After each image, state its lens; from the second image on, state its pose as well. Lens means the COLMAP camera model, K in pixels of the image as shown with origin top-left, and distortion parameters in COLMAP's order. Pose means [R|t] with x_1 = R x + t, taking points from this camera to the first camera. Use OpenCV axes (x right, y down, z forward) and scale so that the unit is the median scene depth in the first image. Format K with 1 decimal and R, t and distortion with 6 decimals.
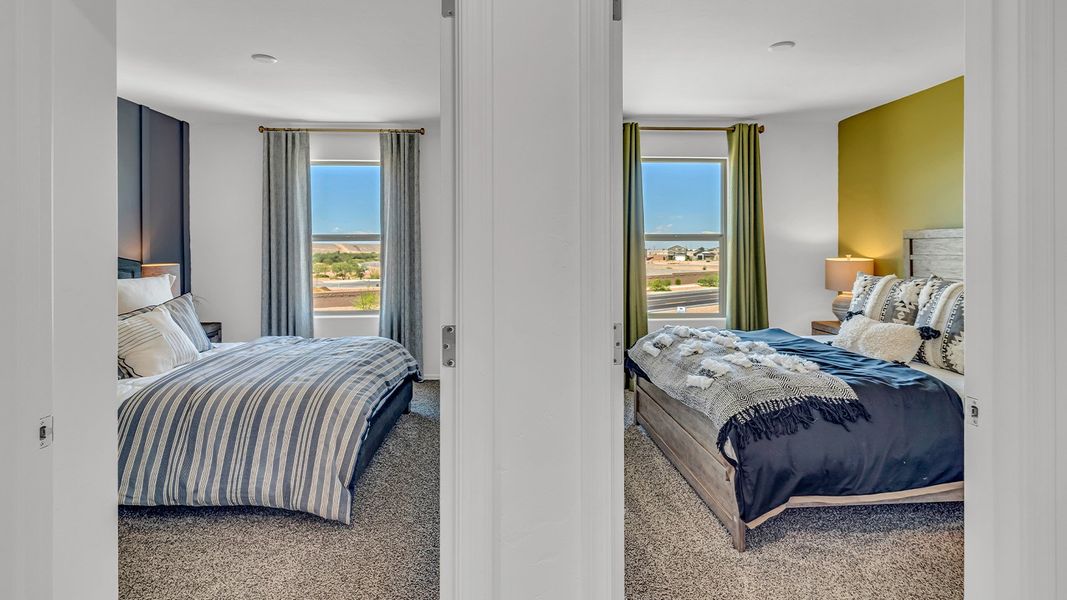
lens RADIAL K [[516.8, 0, 534.7], [0, 516.8, 240.9], [0, 0, 1]] dist [0.001030, 0.000102]
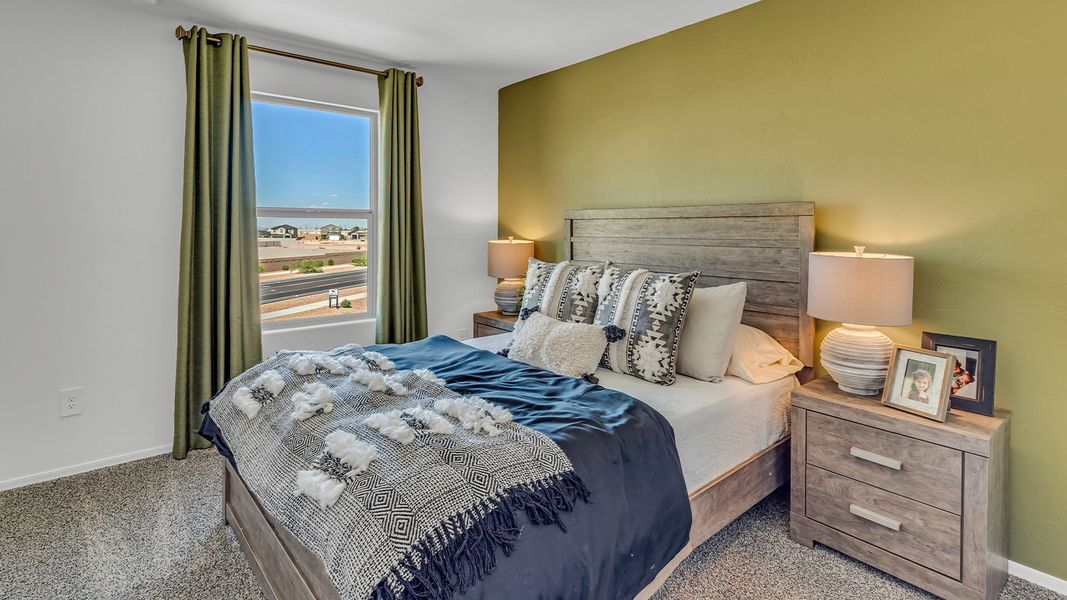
lens RADIAL K [[516.8, 0, 534.7], [0, 516.8, 240.9], [0, 0, 1]] dist [0.001030, 0.000102]
pose [[0.798873, -0.010130, 0.601414, 0.153052], [-0.013846, 0.999284, 0.035223, 0.003302], [-0.601340, -0.036466, 0.798161, 0.389768]]
